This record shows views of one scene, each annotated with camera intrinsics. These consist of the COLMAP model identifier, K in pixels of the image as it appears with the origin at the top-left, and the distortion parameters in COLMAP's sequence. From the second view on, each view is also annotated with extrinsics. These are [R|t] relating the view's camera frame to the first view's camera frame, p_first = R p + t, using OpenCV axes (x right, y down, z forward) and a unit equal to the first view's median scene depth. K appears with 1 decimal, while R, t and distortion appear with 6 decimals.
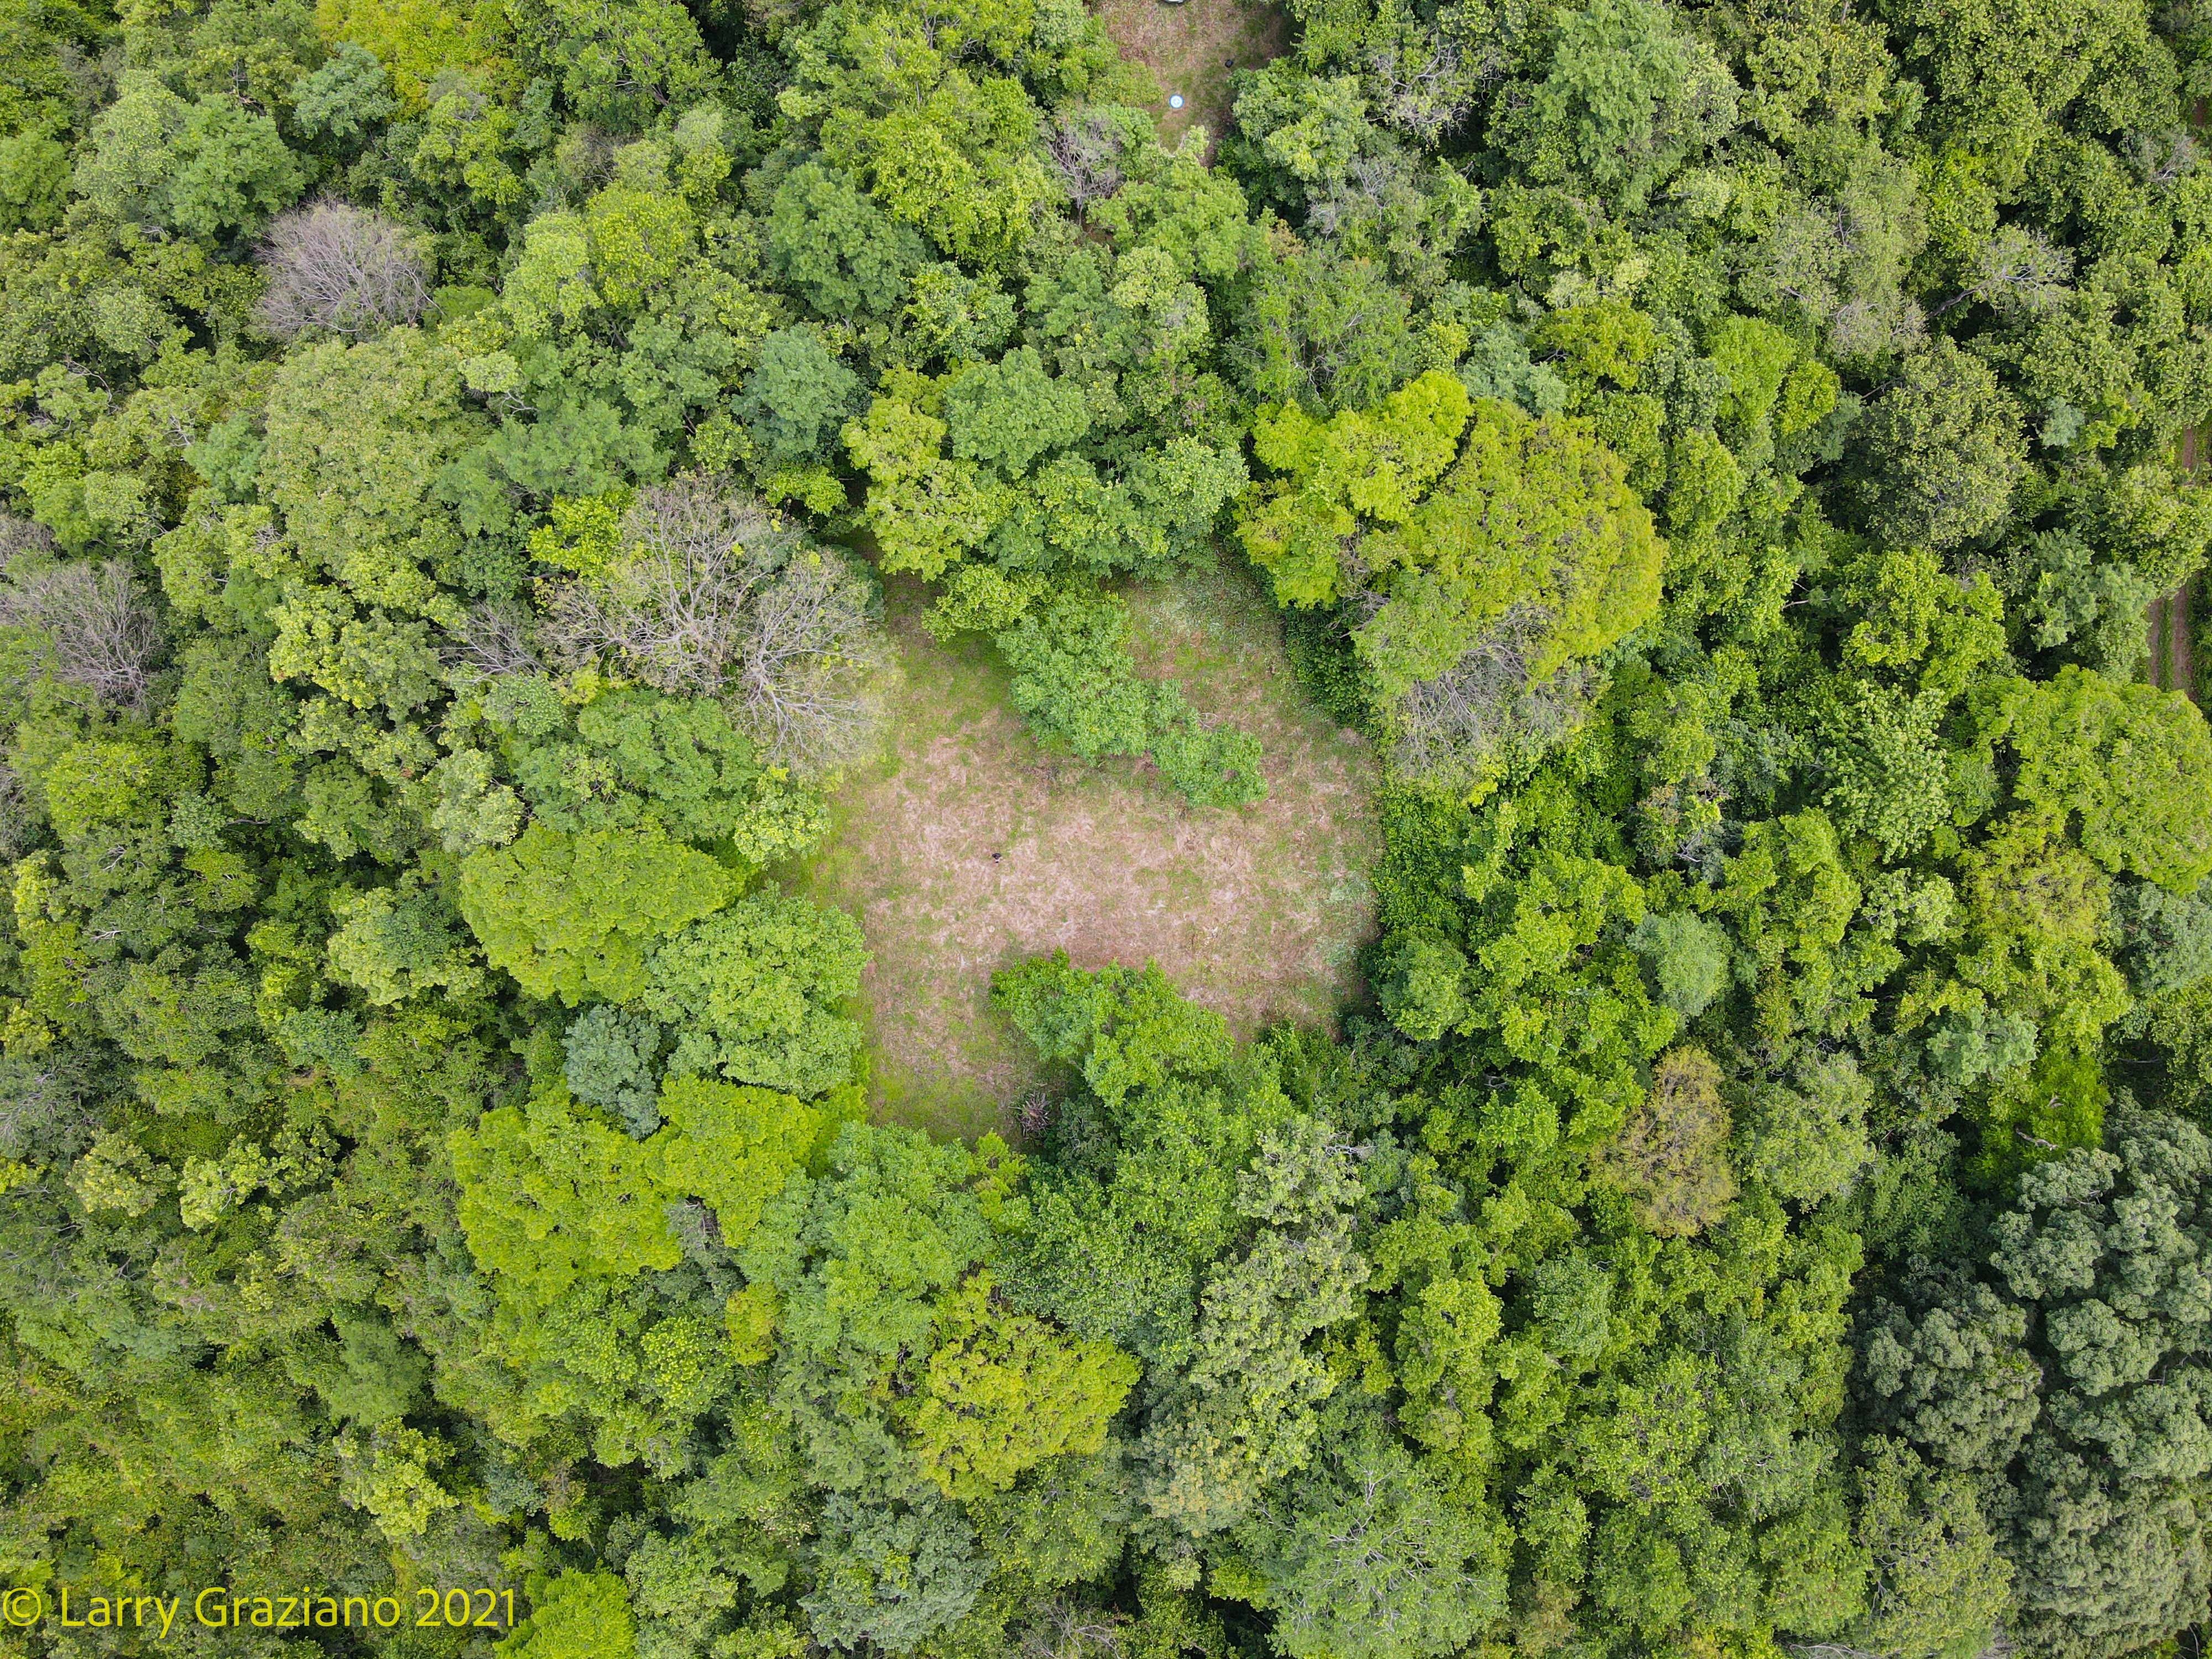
lens RADIAL K [[1523.5, 0, 1106.0], [0, 1523.5, 829.5], [0, 0, 1]] dist [-0.043281, -0.001336]
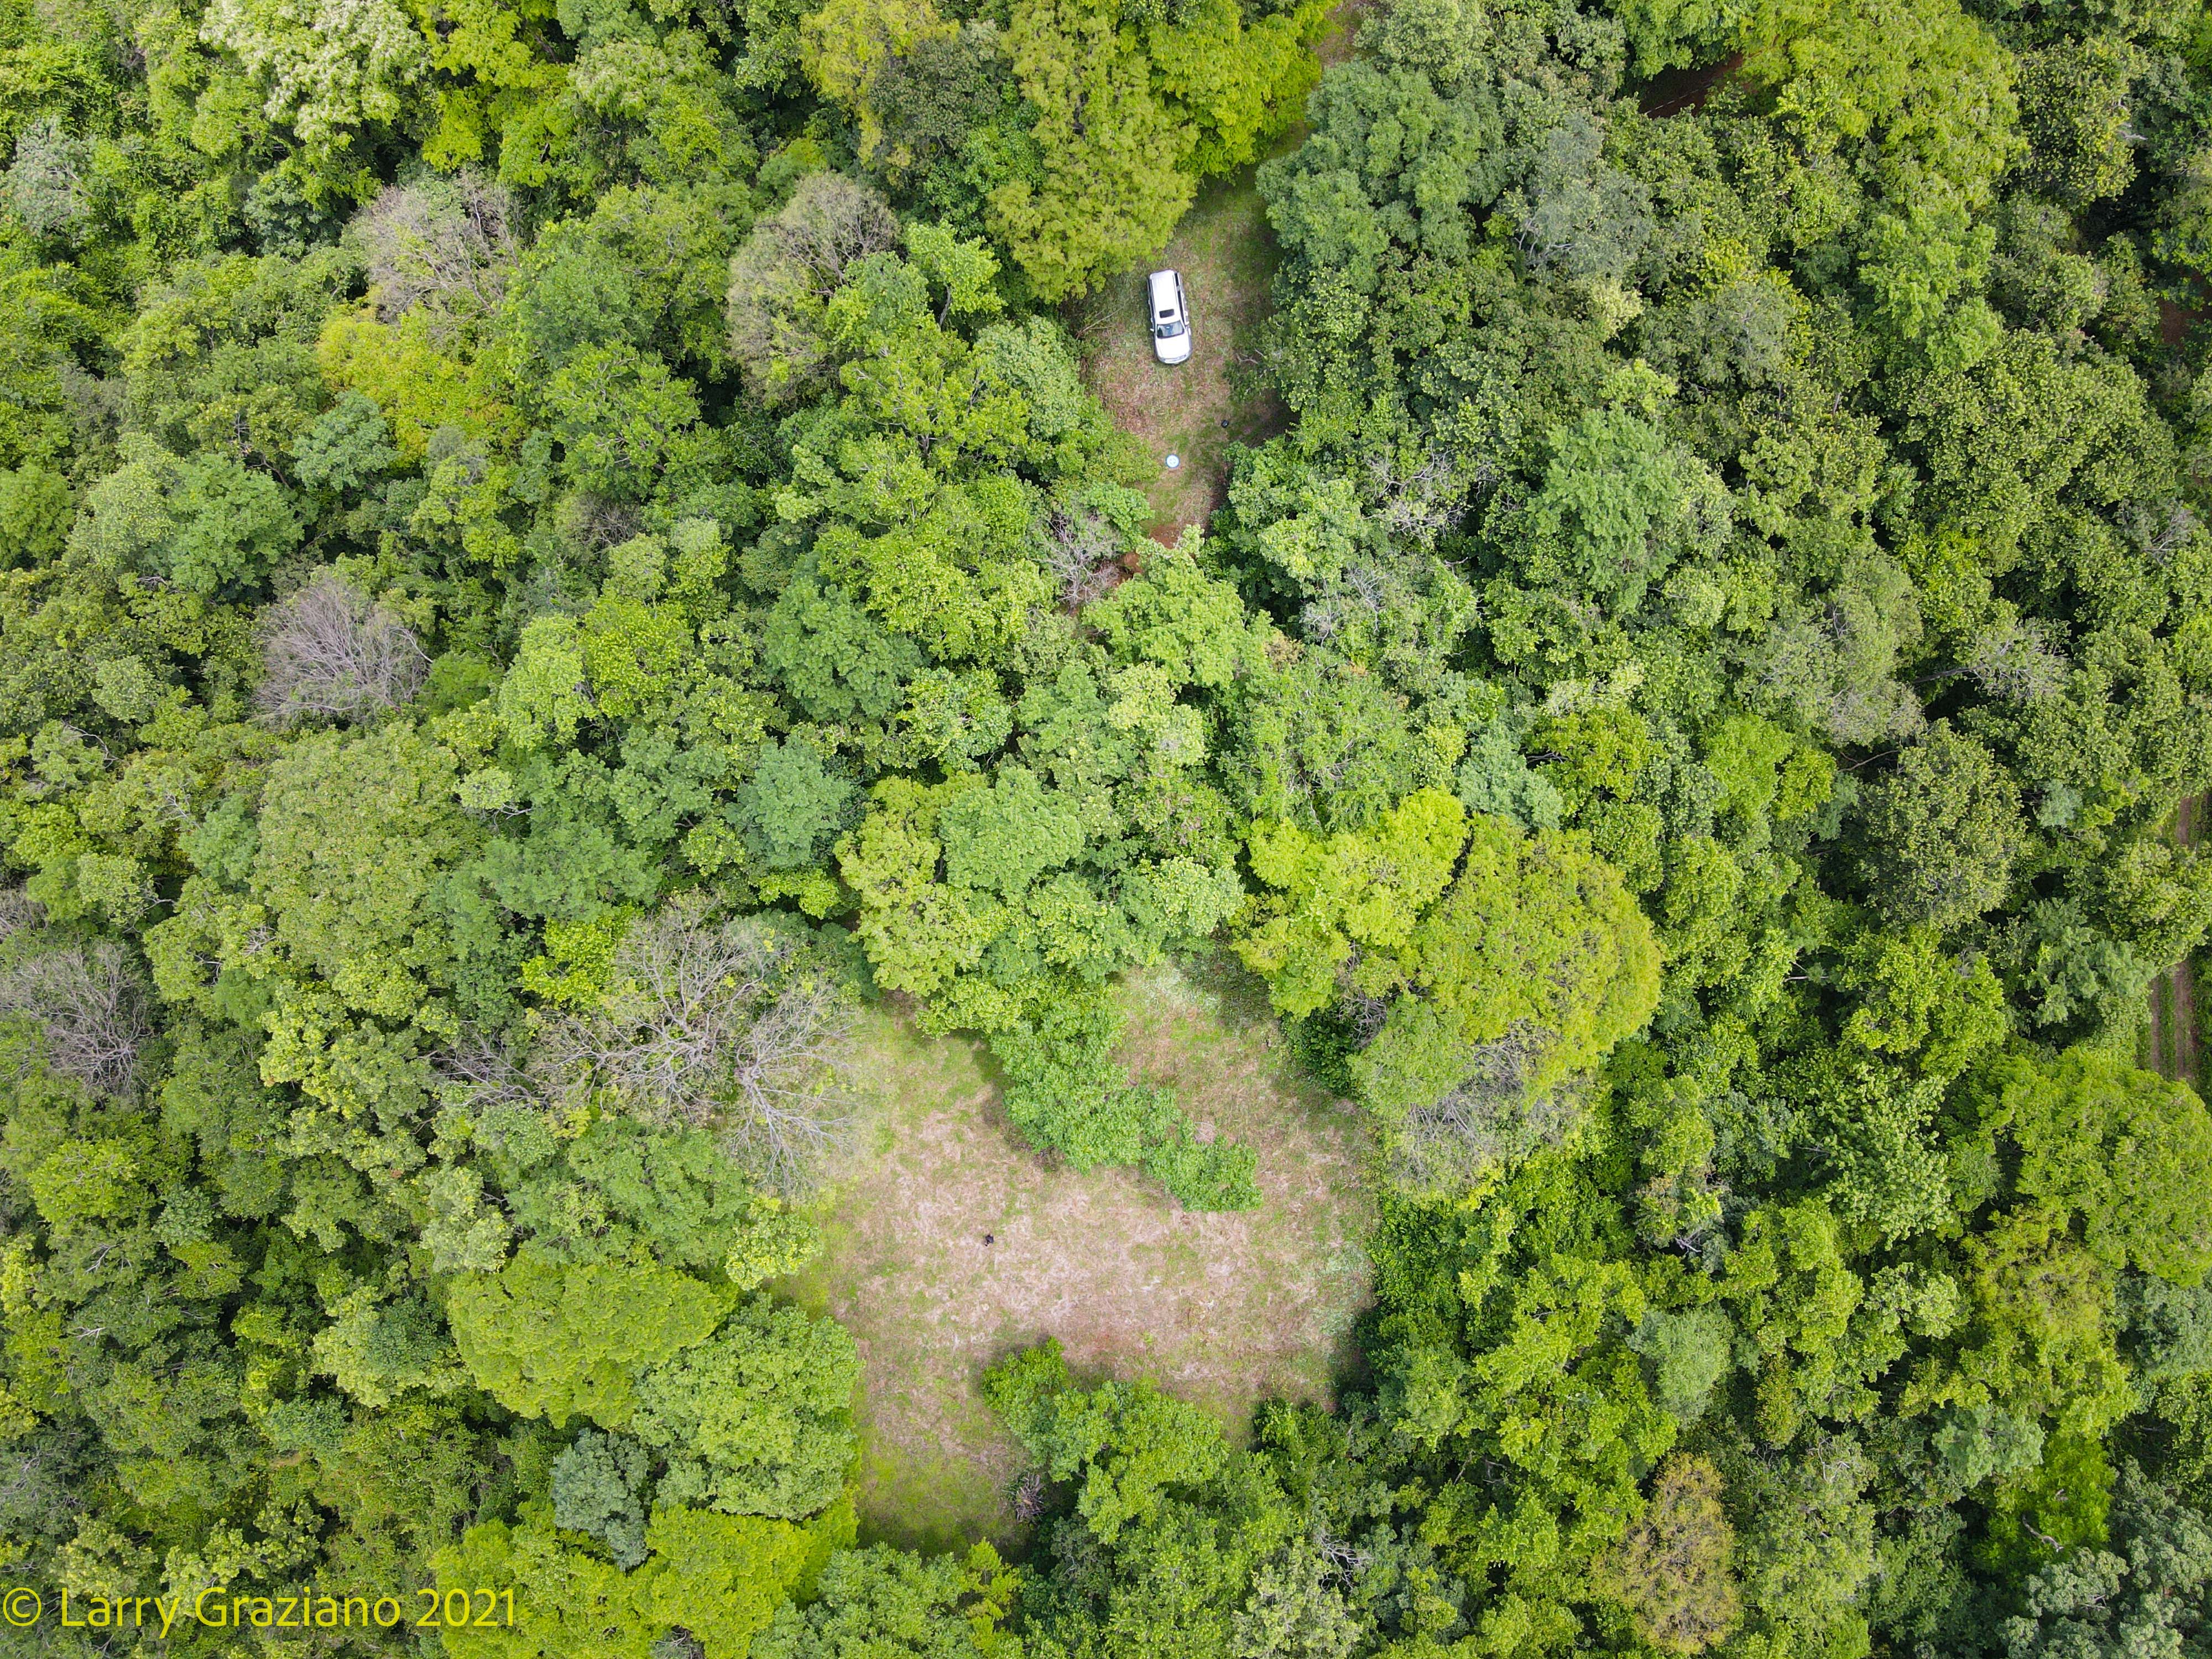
lens RADIAL K [[1521.9, 0, 1102.0], [0, 1521.9, 829.9], [0, 0, 1]] dist [-0.041343, -0.004101]
pose [[0.999999, 0.001346, -0.000562, 0.001063], [-0.001373, 0.998758, -0.049806, -0.211056], [0.000494, 0.049807, 0.998759, 0.001139]]
